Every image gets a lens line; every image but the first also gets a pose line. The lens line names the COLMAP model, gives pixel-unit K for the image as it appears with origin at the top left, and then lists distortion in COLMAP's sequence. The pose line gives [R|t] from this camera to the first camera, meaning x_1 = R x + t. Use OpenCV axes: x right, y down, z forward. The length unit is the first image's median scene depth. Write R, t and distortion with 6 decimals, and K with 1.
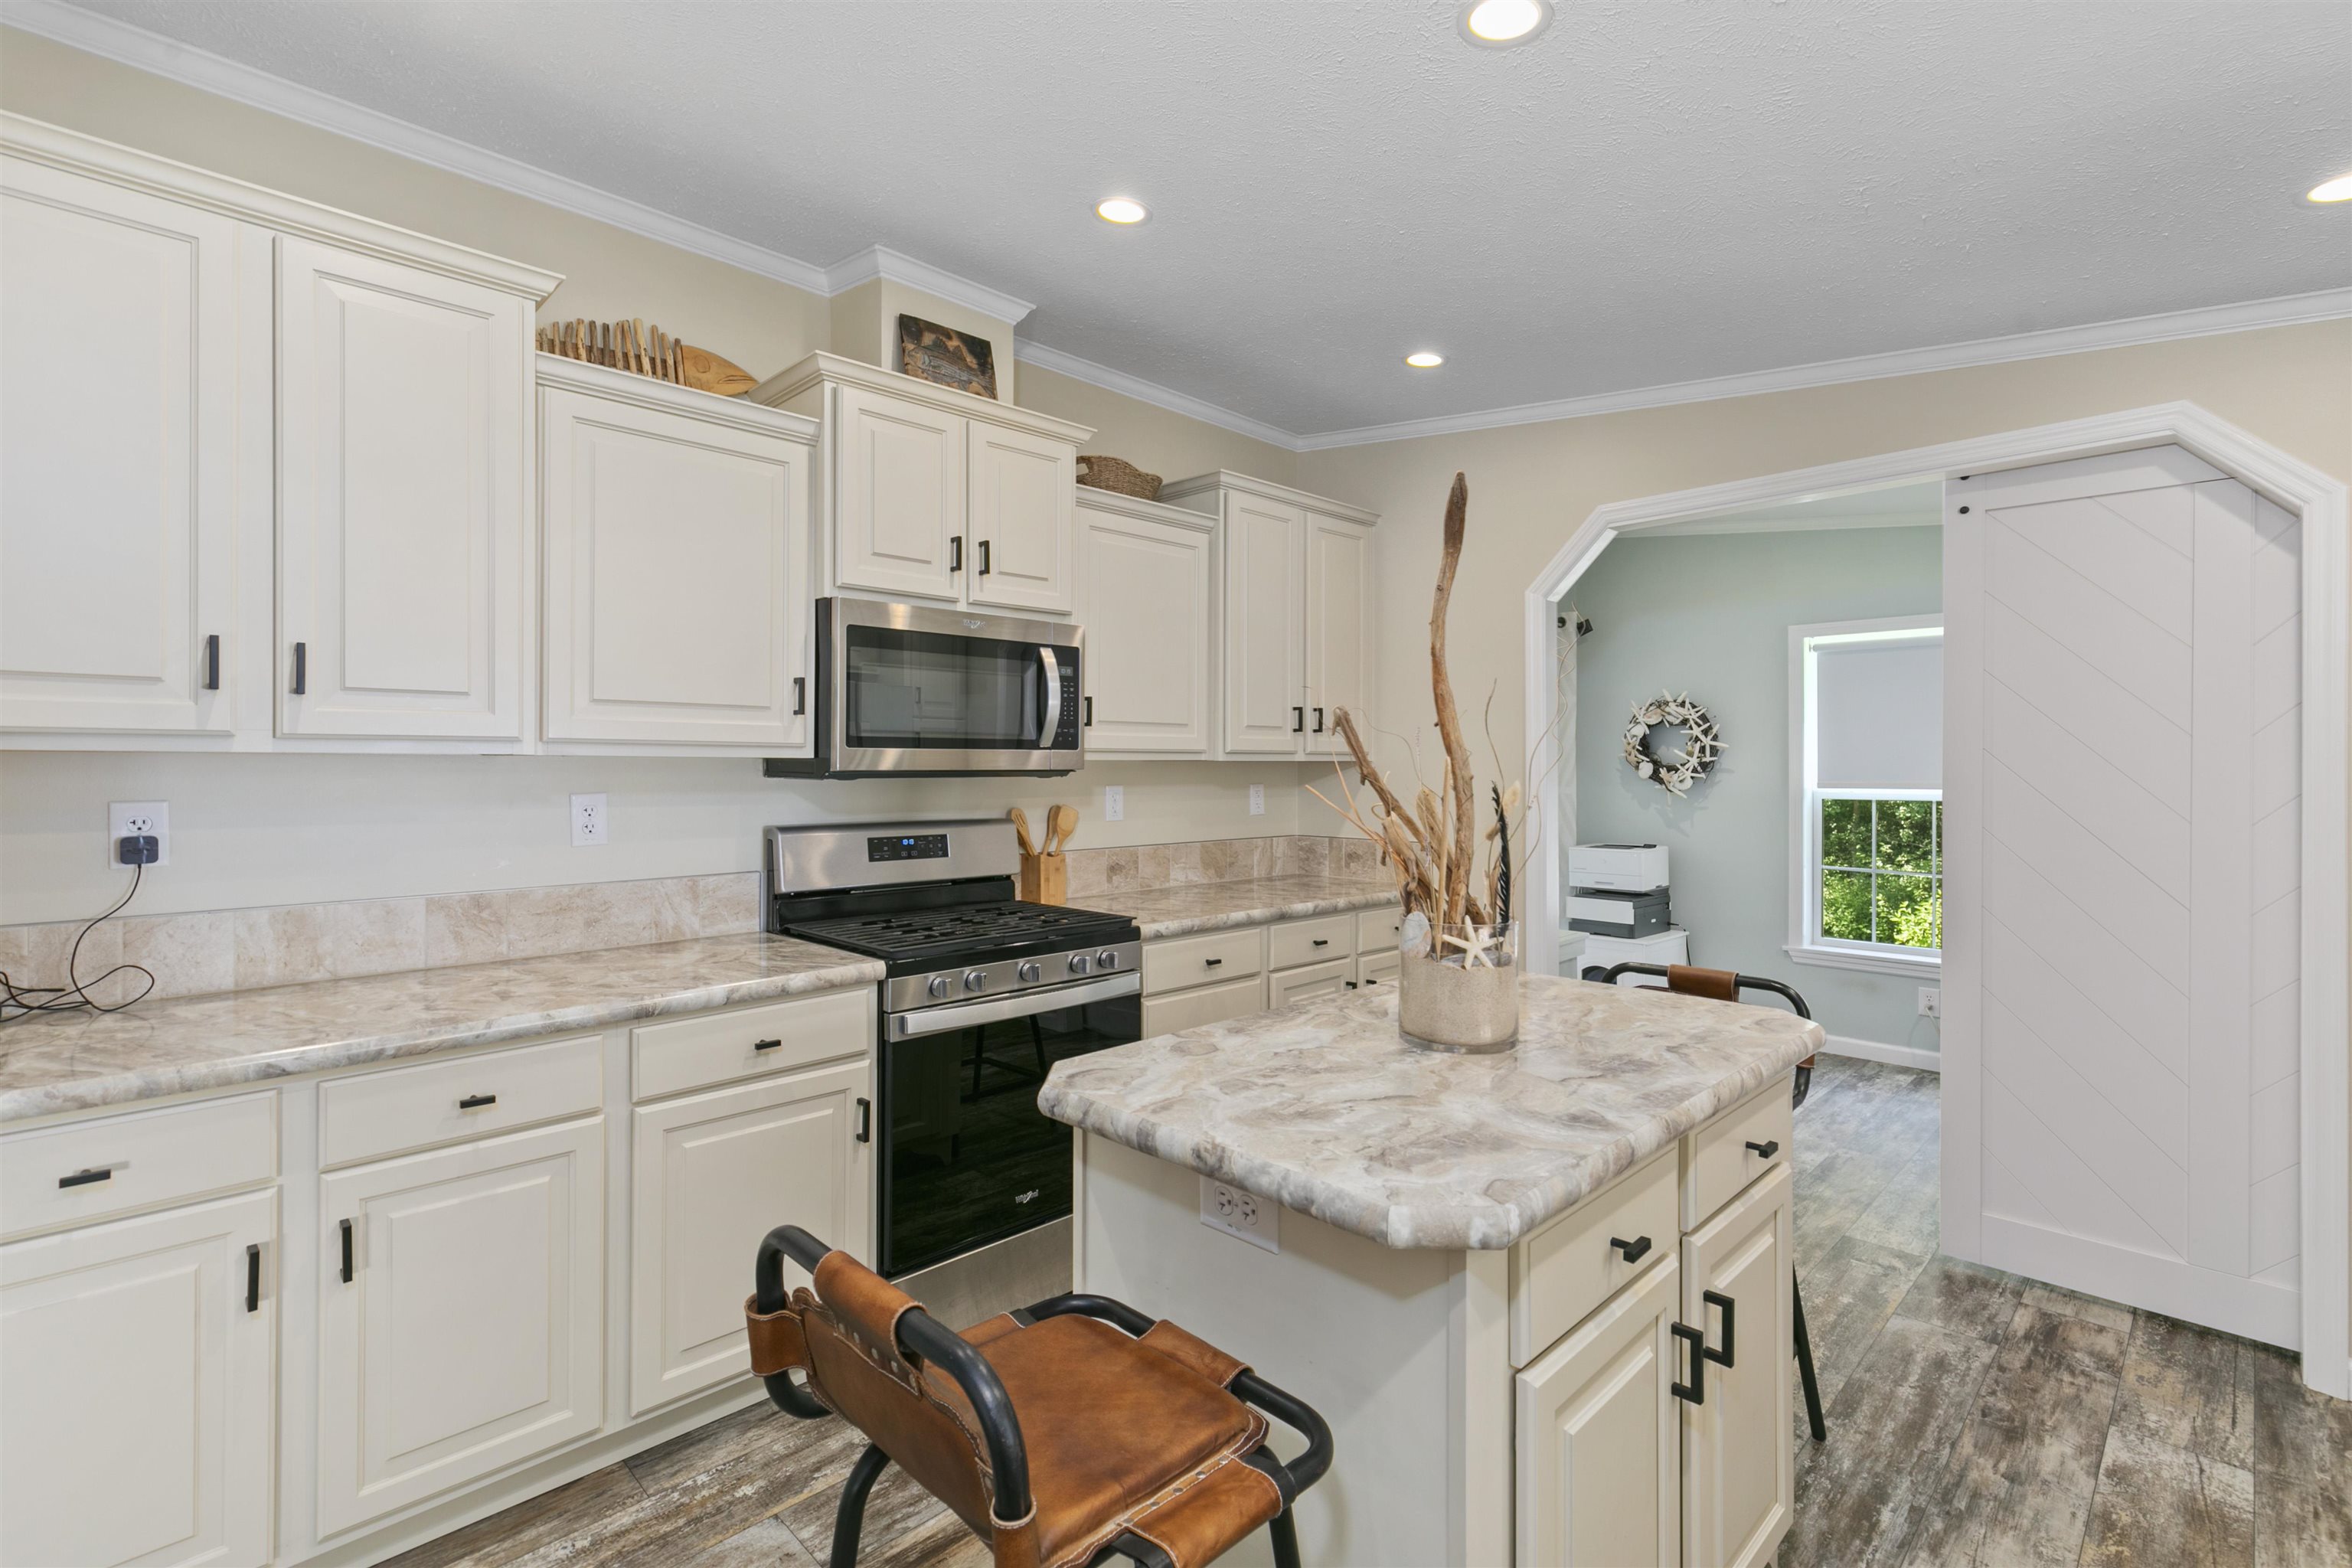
lens RADIAL K [[1059.6, 0, 1166.7], [0, 1059.6, 763.2], [0, 0, 1]] dist [0.007167, 0.000134]
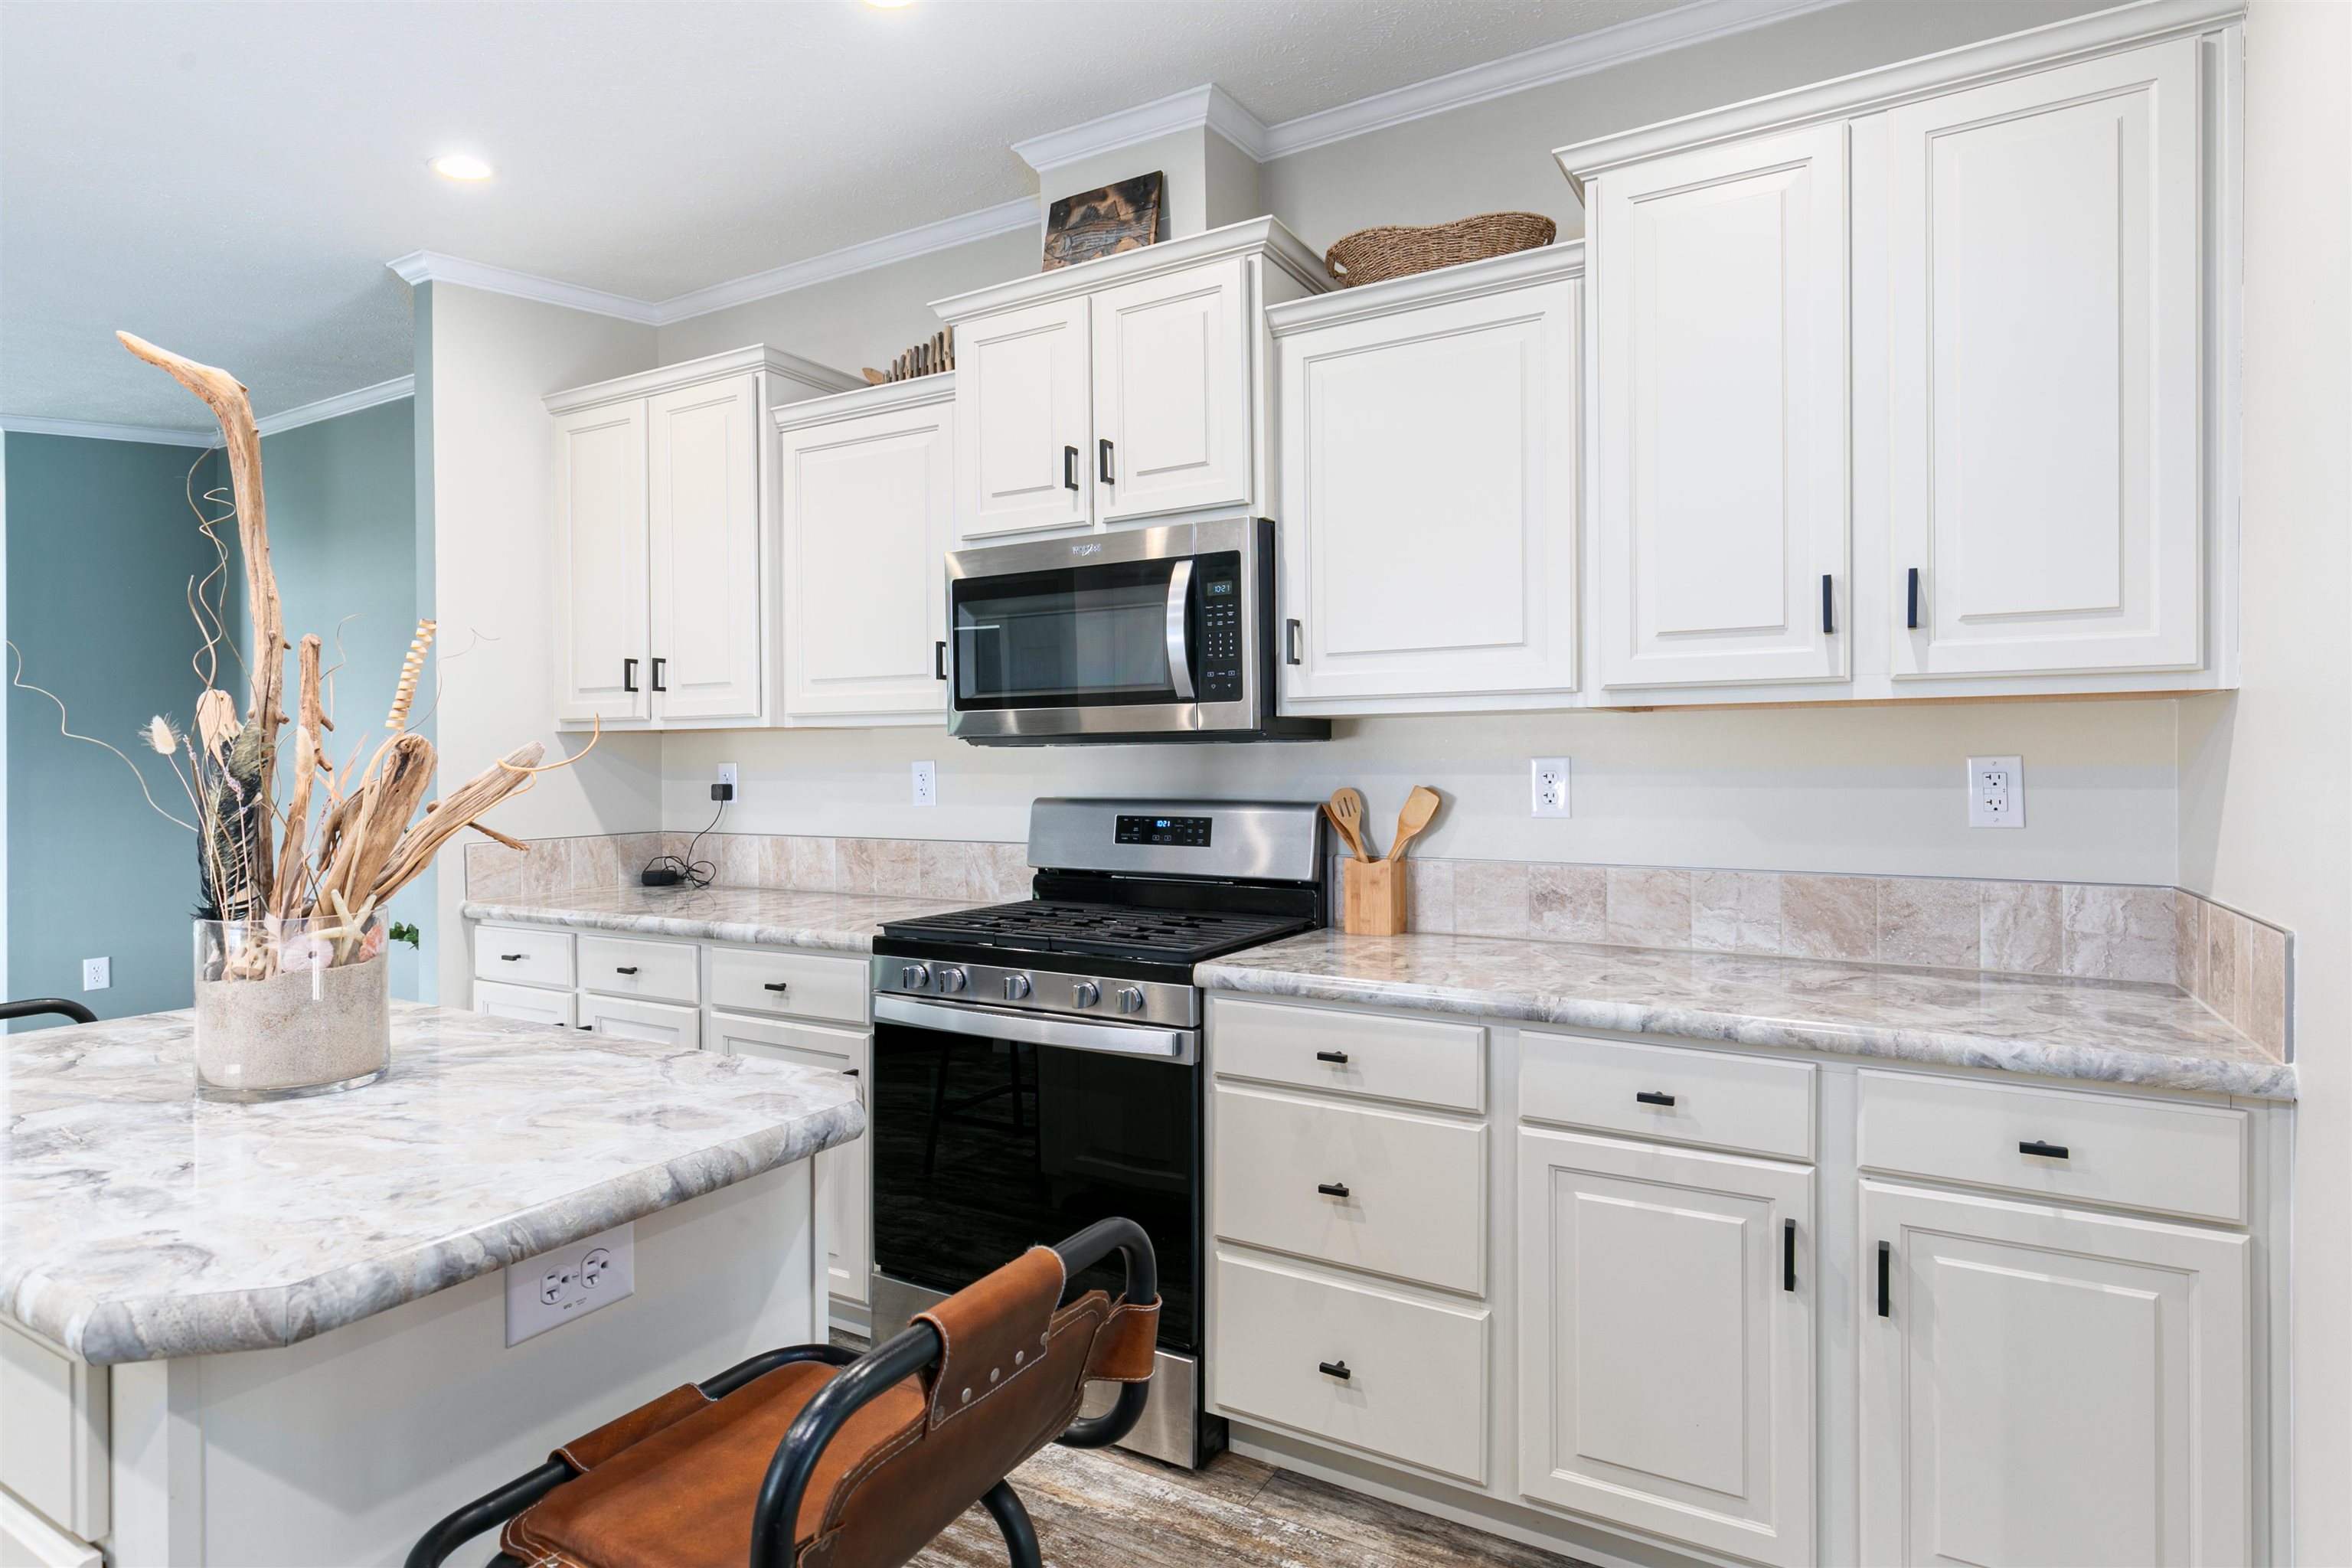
lens RADIAL K [[1243.6, 0, 1177.6], [0, 1243.6, 774.4], [0, 0, 1]] dist [-0.002117, -0.000185]
pose [[0.268465, 0.007223, -0.963262, 0.738228], [0.008520, 0.999915, 0.009872, 0.028670], [0.963252, -0.010857, 0.268380, 0.811331]]
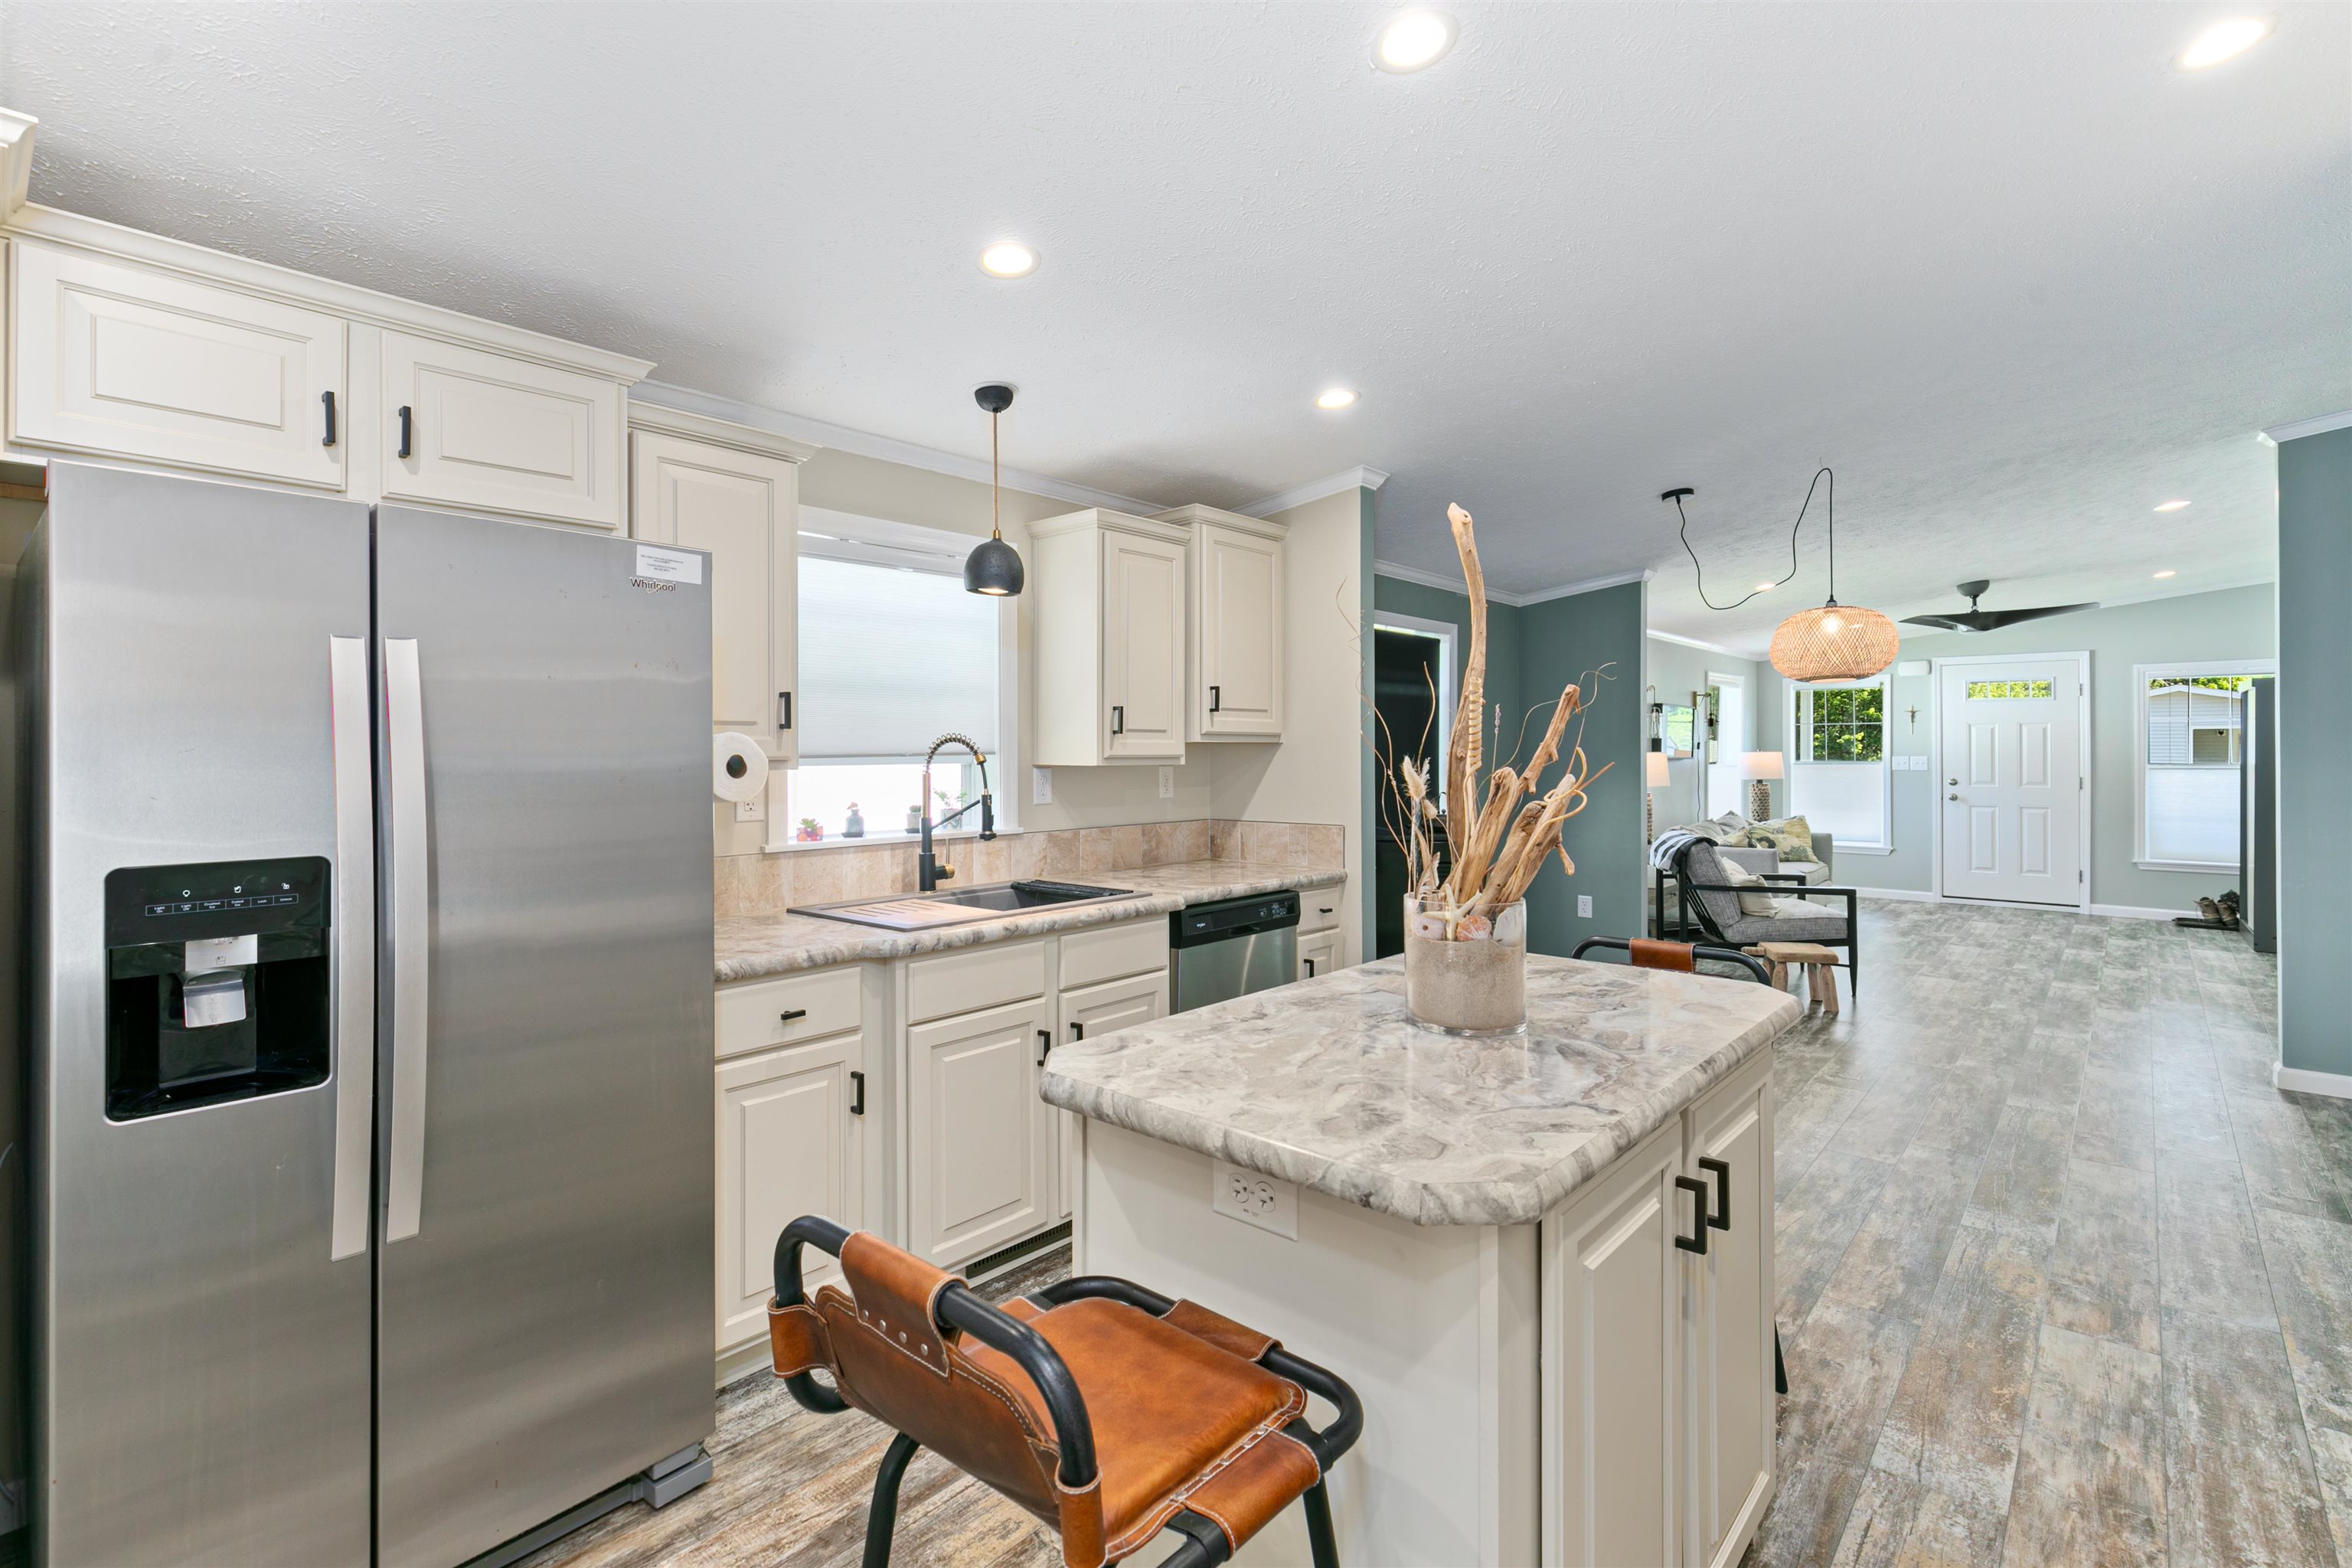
lens RADIAL K [[1068.8, 0, 1164.3], [0, 1068.8, 748.1], [0, 0, 1]] dist [0.007231, -0.000417]
pose [[-0.998530, 0.002687, -0.054143, 0.358834], [0.003236, 0.999944, -0.010064, 0.010029], [0.054113, -0.010225, -0.998482, 1.182274]]
